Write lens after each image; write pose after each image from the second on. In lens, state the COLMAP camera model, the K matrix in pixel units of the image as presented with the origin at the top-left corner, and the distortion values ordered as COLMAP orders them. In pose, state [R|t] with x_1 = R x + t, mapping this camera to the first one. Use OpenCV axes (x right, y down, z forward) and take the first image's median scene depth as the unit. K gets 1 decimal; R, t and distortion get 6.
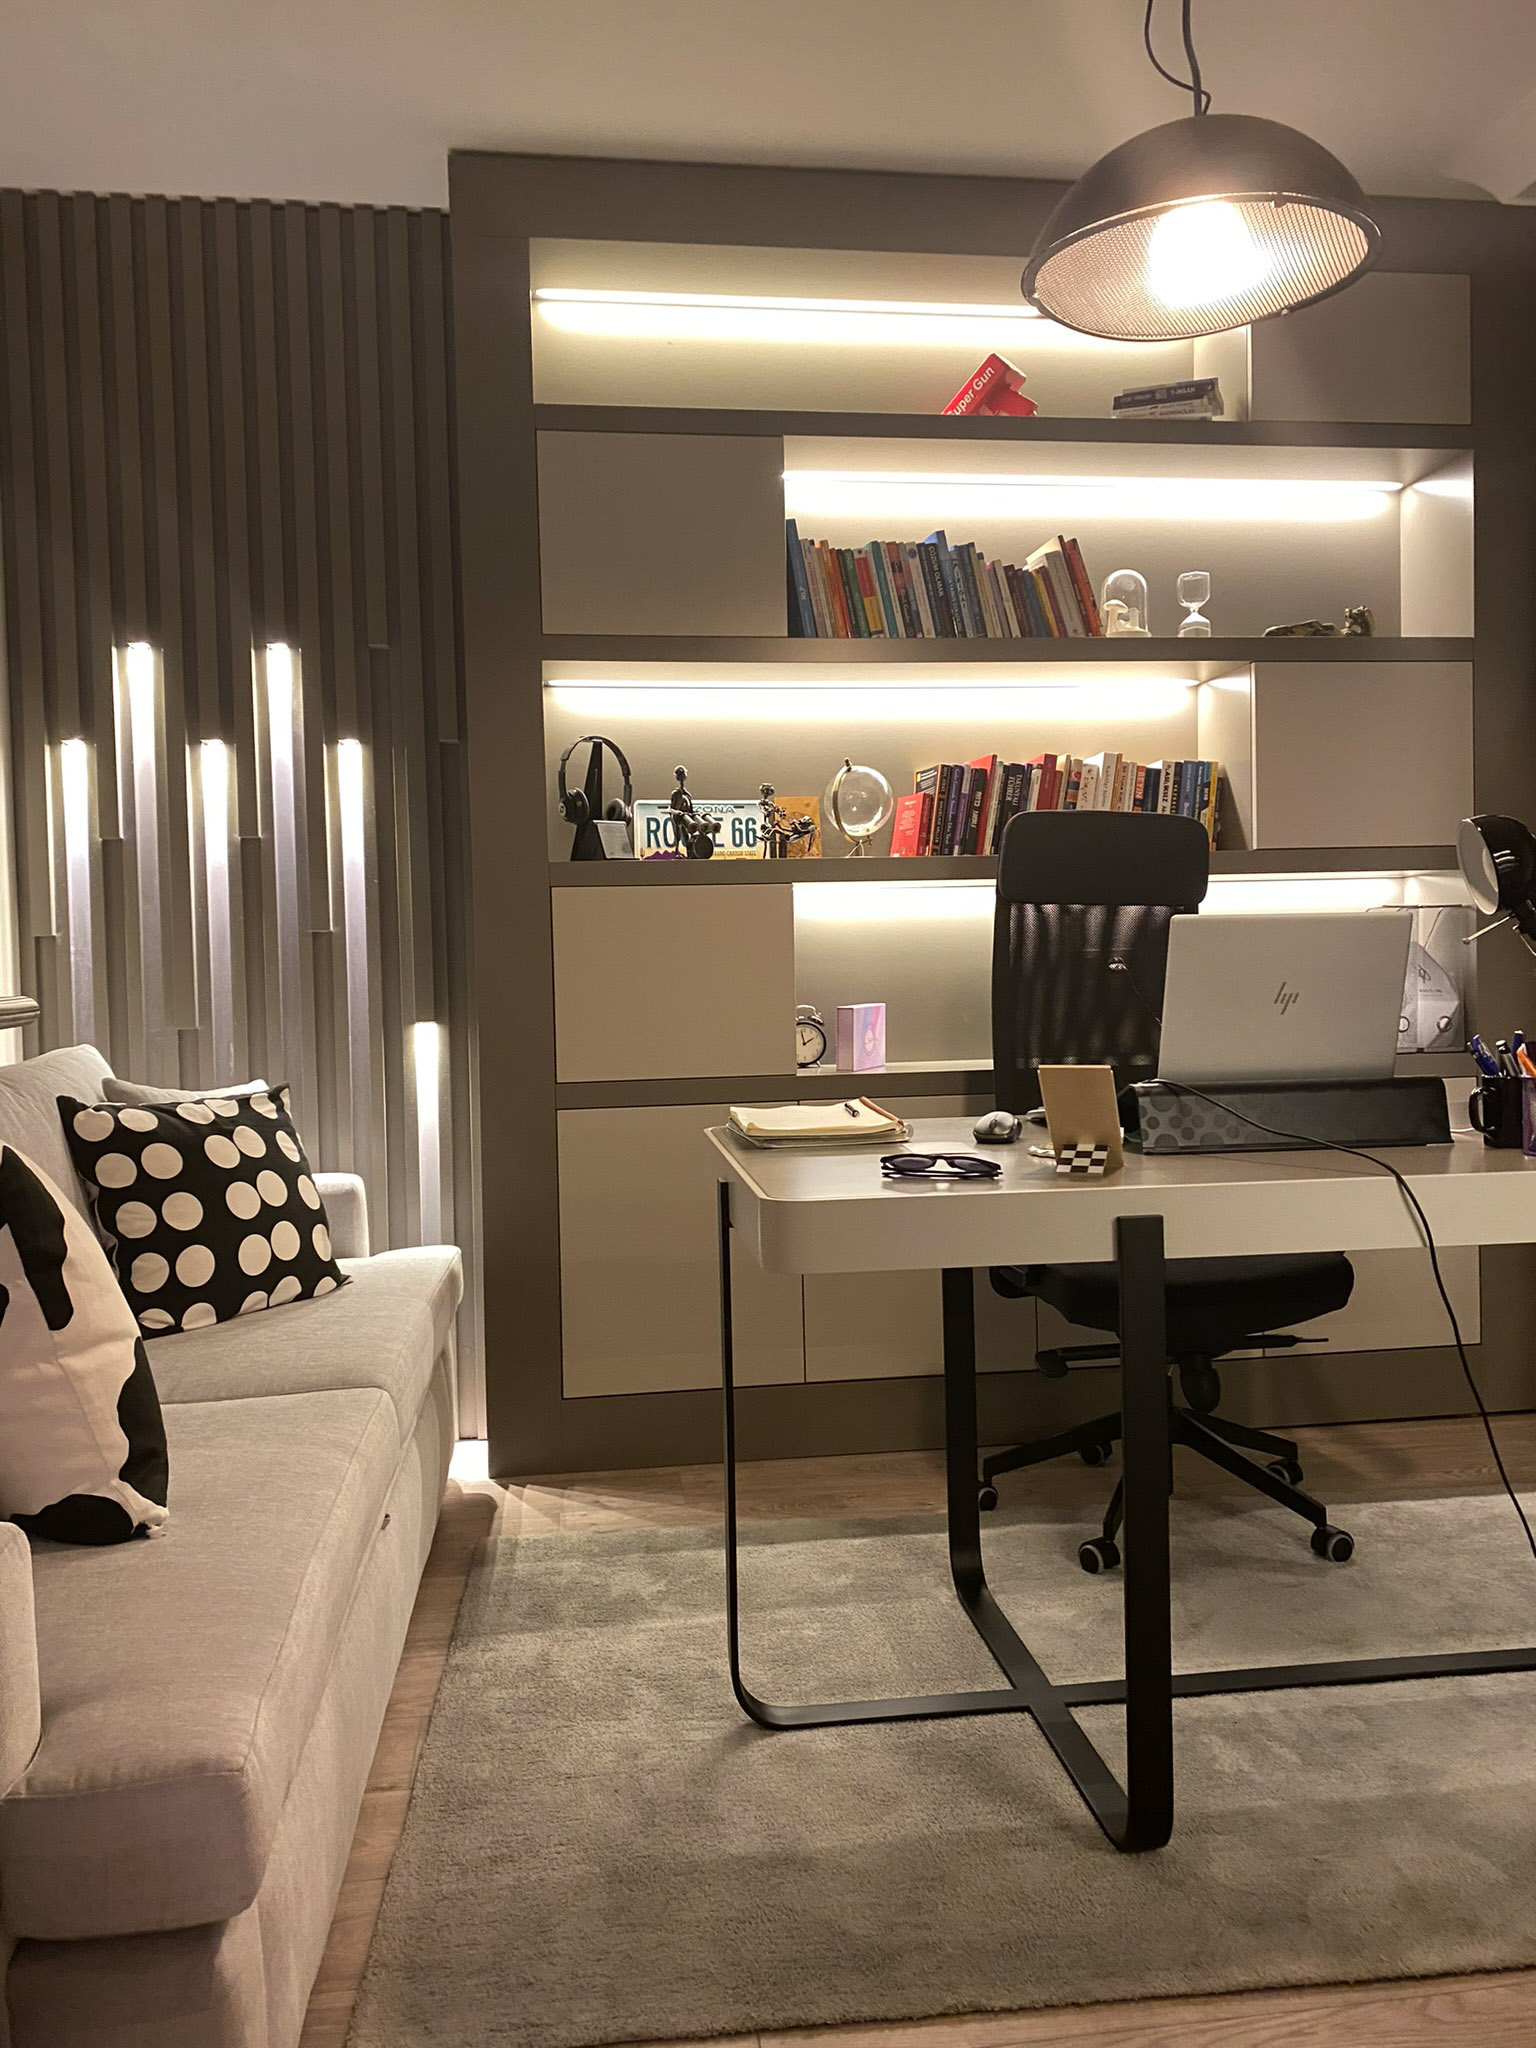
lens RADIAL K [[1558.9, 0, 764.9], [0, 1558.9, 1007.1], [0, 0, 1]] dist [0.033806, -0.037092]
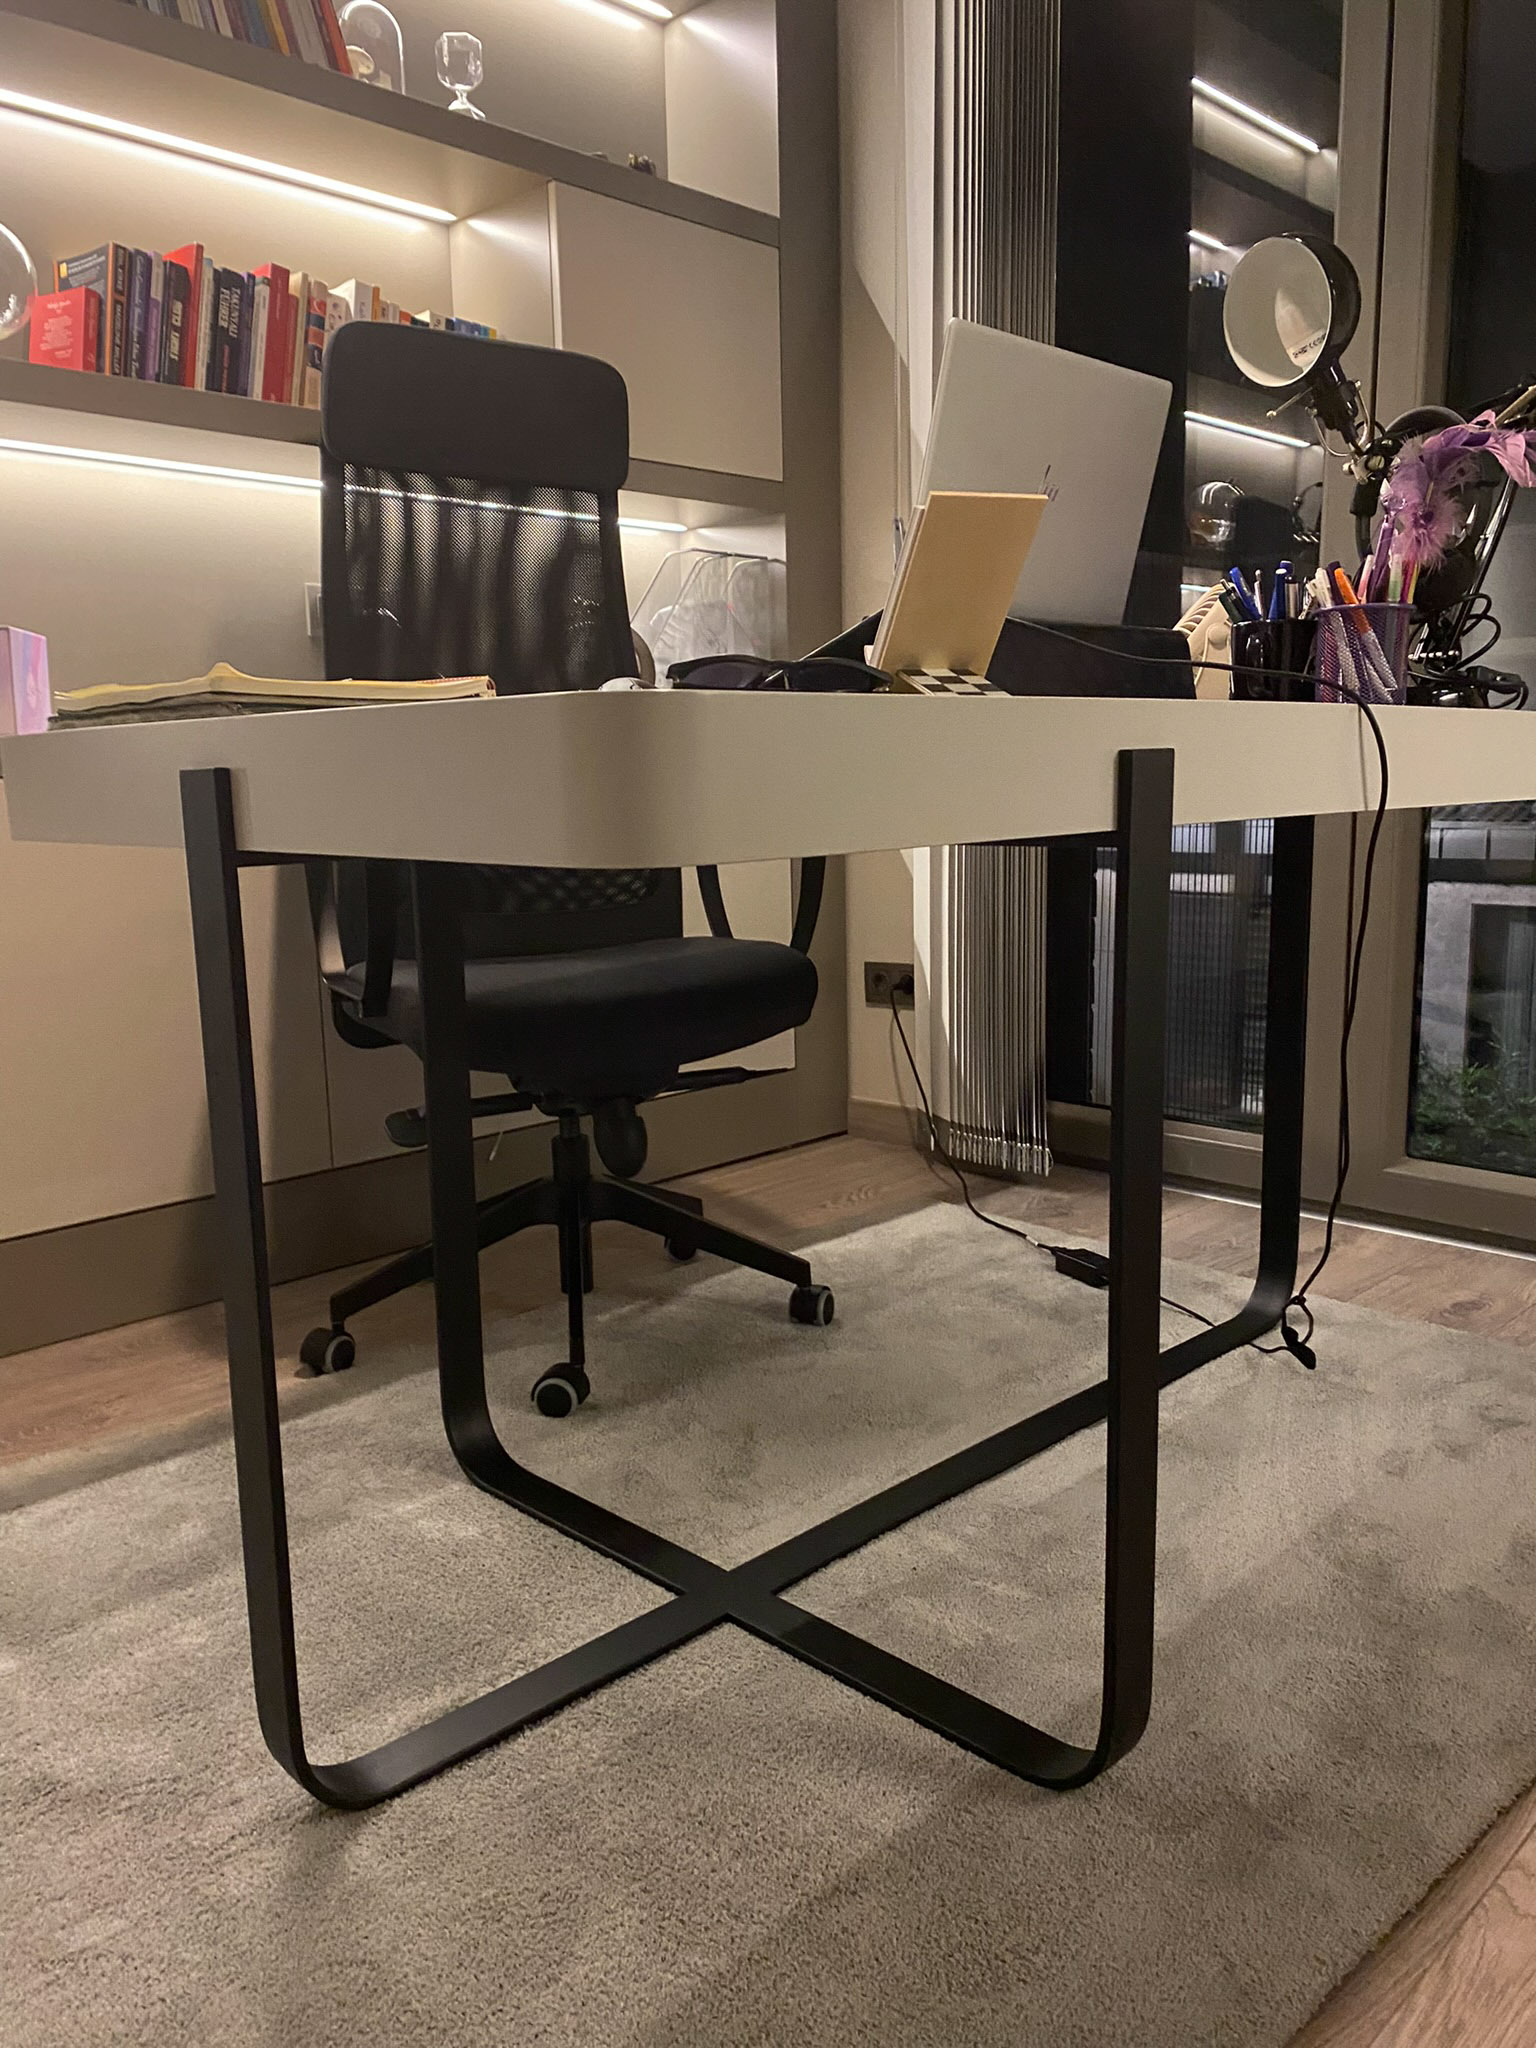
lens RADIAL K [[1558.9, 0, 777.8], [0, 1558.9, 1043.2], [0, 0, 1]] dist [0.033806, -0.037092]
pose [[0.792443, -0.100737, 0.601570, -0.089257], [0.018639, 0.989806, 0.141198, 0.079264], [-0.609661, -0.100679, 0.786242, 0.323691]]
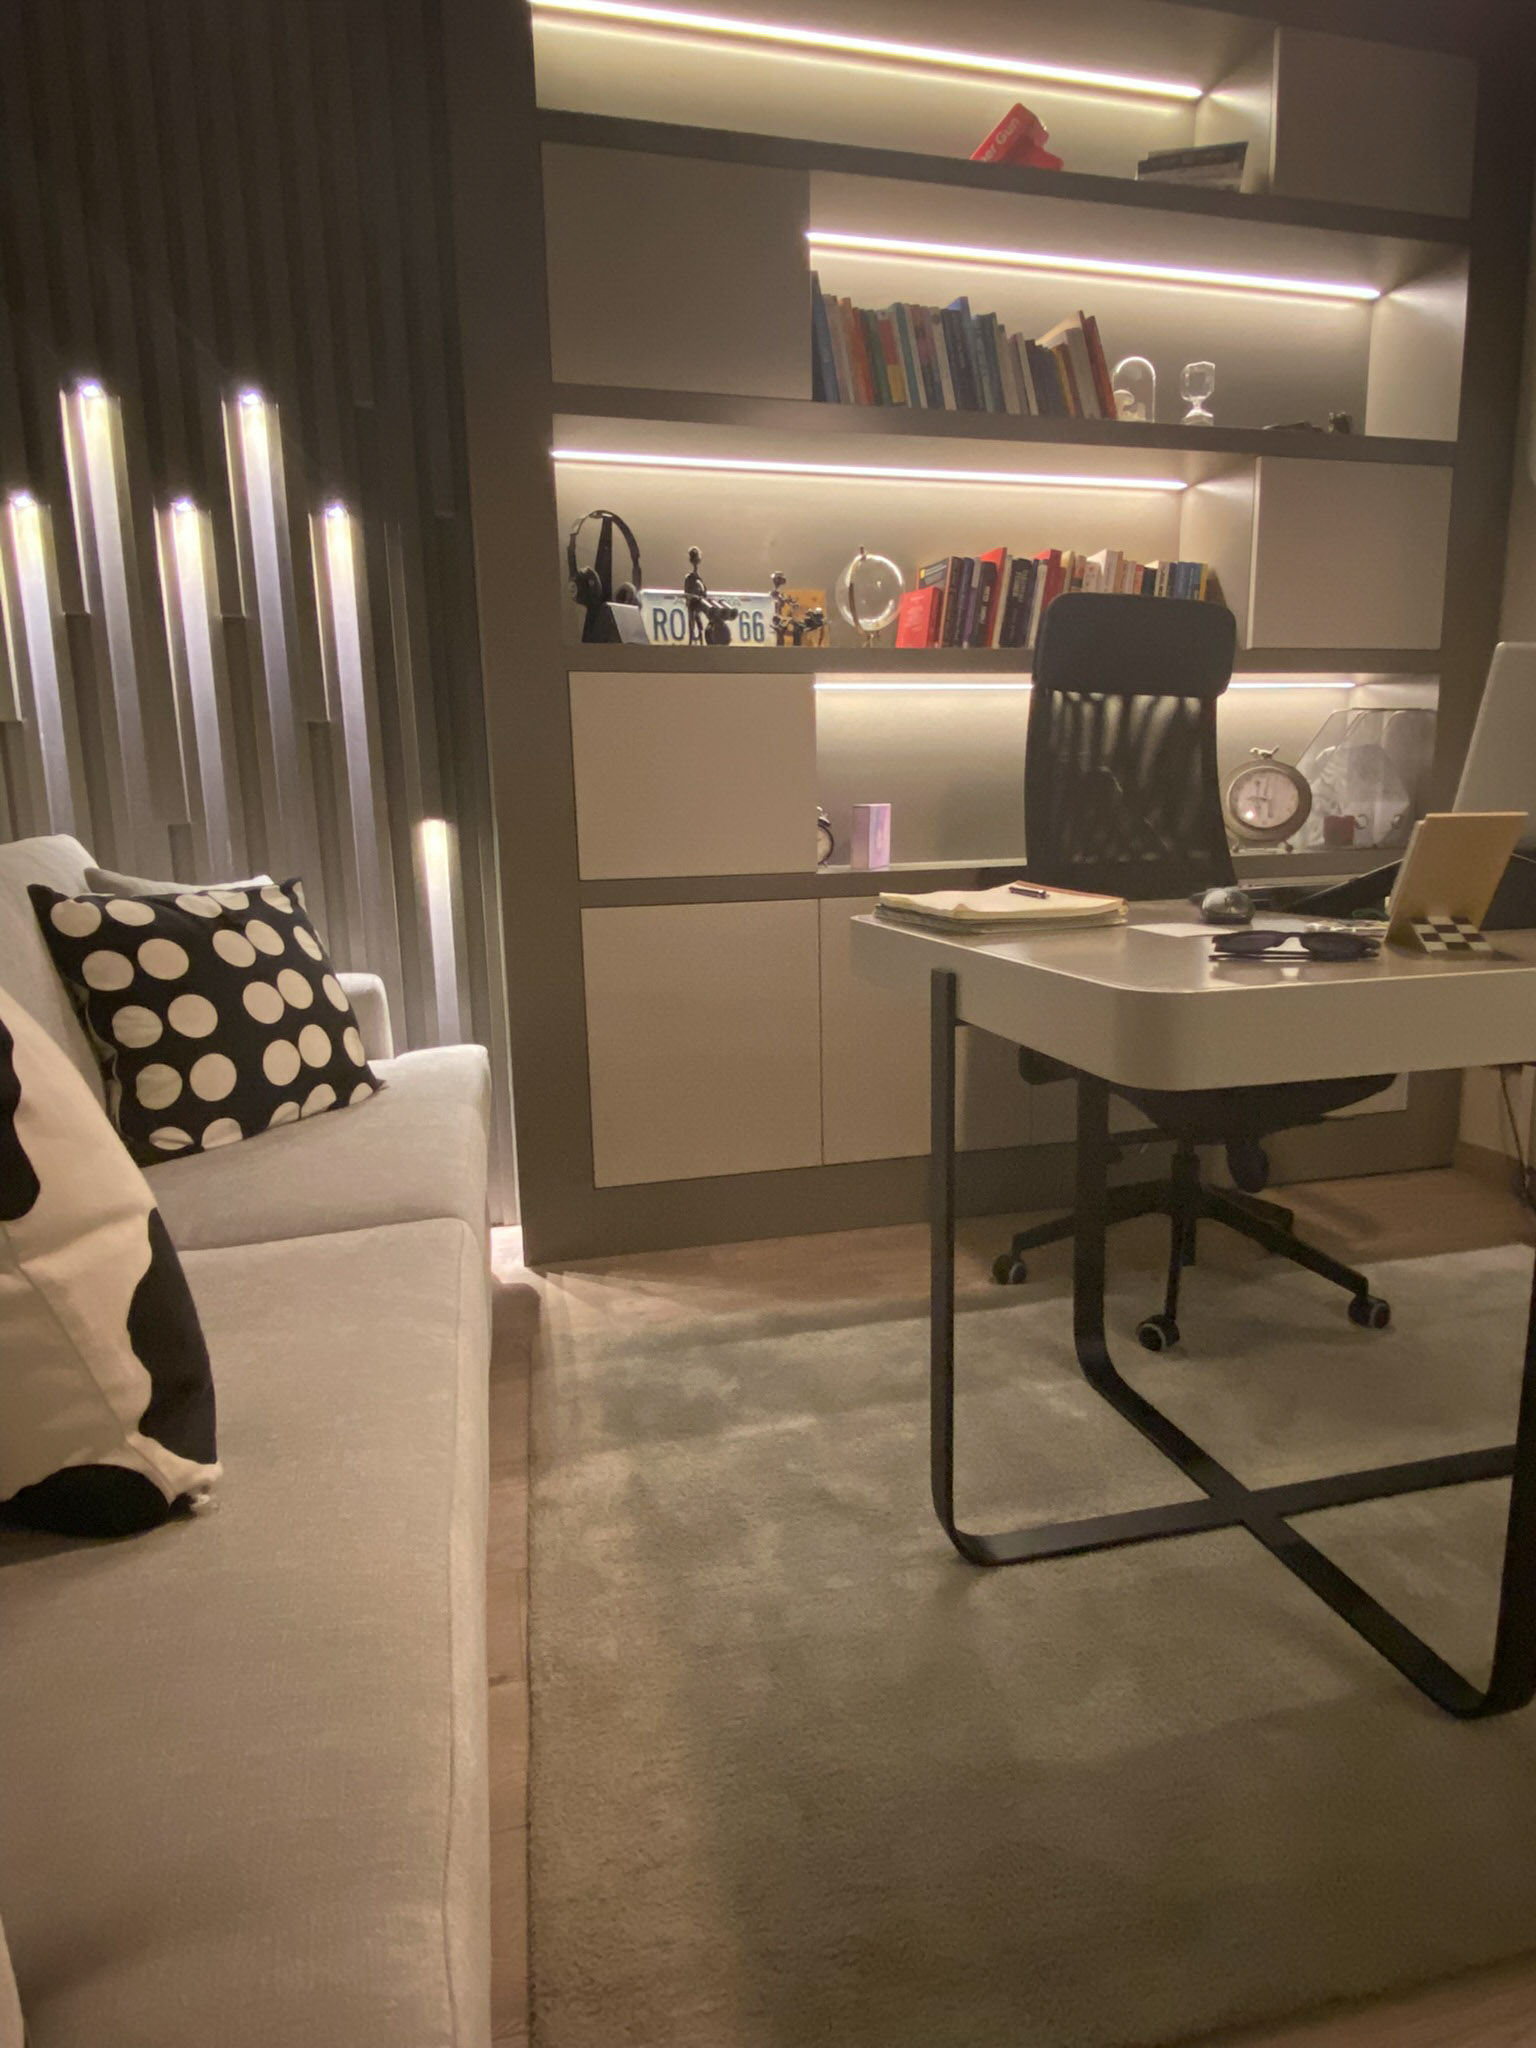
lens RADIAL K [[1163.1, 0, 766.8], [0, 1163.1, 1022.2], [0, 0, 1]] dist [0.028400, -0.027091]
pose [[0.993575, -0.018159, 0.111709, -0.096608], [0.001336, 0.988857, 0.148861, 0.028190], [-0.113167, -0.147756, 0.982528, 0.245267]]
